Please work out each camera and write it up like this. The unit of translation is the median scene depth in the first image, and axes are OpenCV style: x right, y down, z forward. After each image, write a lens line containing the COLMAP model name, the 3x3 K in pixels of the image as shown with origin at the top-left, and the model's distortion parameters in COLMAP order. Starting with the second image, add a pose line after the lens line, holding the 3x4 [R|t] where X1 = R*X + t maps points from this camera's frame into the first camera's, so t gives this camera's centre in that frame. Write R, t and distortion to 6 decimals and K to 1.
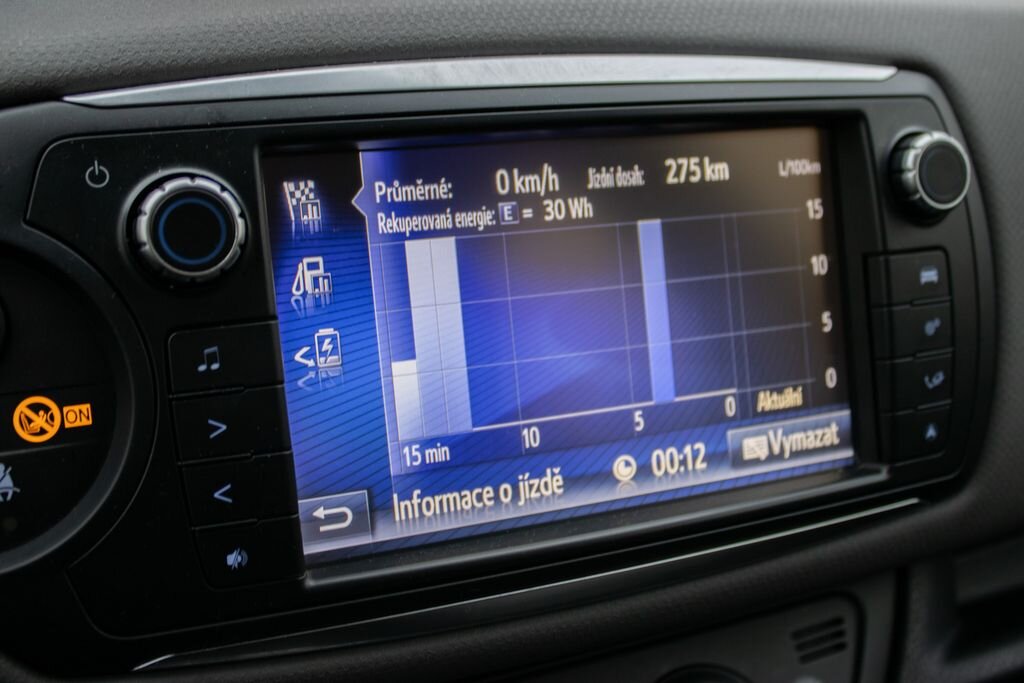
lens RADIAL K [[1205.8, 0, 522.0], [0, 1205.8, 339.4], [0, 0, 1]] dist [-0.038207, 0.000000]
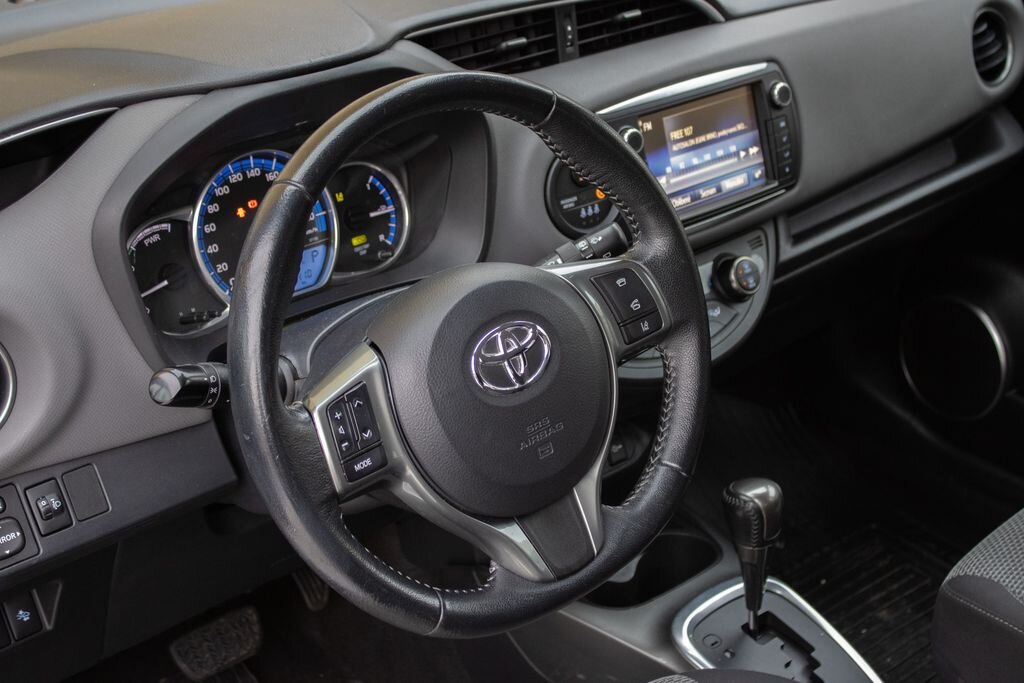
lens RADIAL K [[1574.0, 0, 519.4], [0, 1574.0, 346.0], [0, 0, 1]] dist [-0.014131, 0.000000]
pose [[0.953169, -0.161278, 0.255848, -1.855228], [0.126377, 0.980950, 0.147535, -0.215725], [-0.274768, -0.108293, 0.955393, -3.592767]]
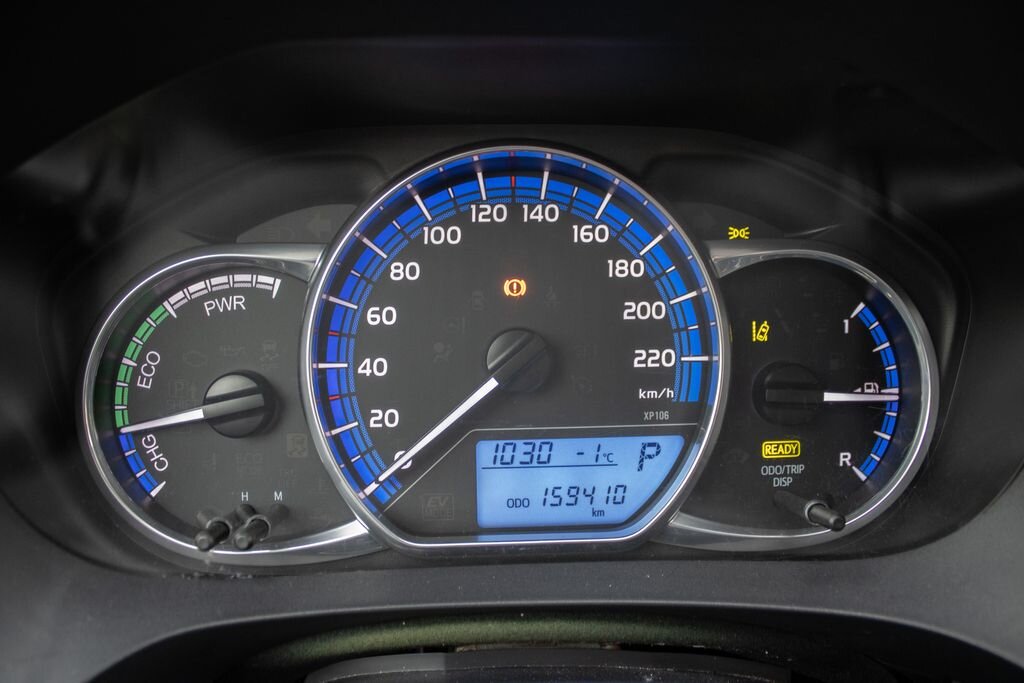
lens RADIAL K [[865.3, 0, 511.1], [0, 865.3, 339.8], [0, 0, 1]] dist [-0.123489, 0.002617]
pose [[0.936267, 0.123582, -0.328833, -1.065113], [-0.107684, 0.991978, 0.066205, -0.057293], [0.334377, -0.026575, 0.942065, -0.087292]]
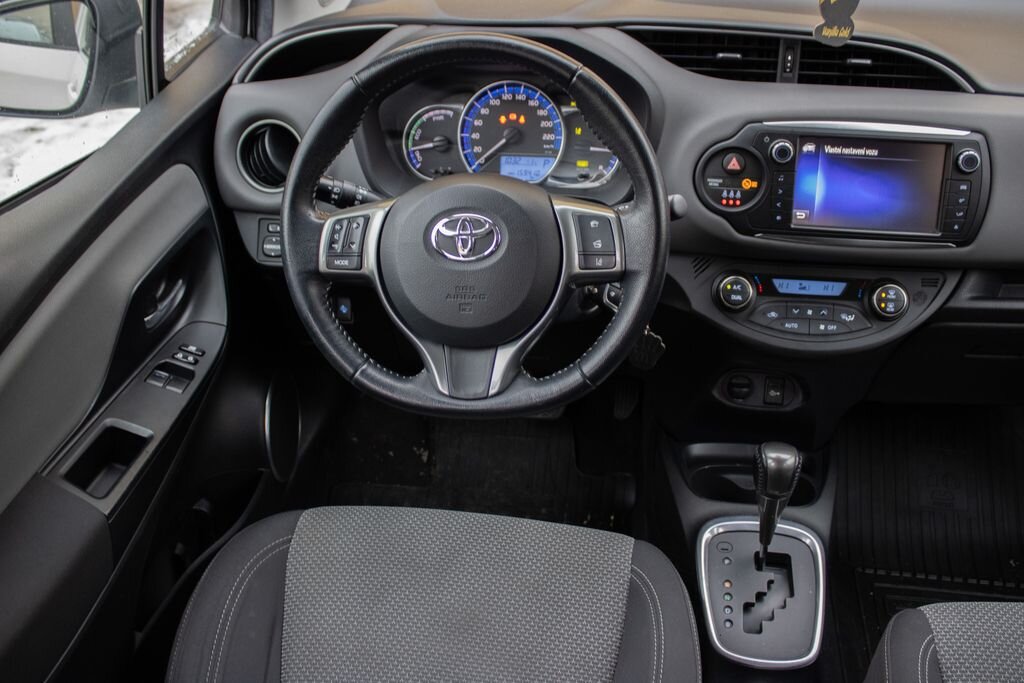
lens RADIAL K [[994.7, 0, 507.2], [0, 994.7, 321.0], [0, 0, 1]] dist [-0.083269, 0.000000]
pose [[0.850200, 0.232222, -0.472476, 0.770309], [-0.144978, 0.966032, 0.213923, -0.109780], [0.506105, -0.113379, 0.854987, -2.865950]]
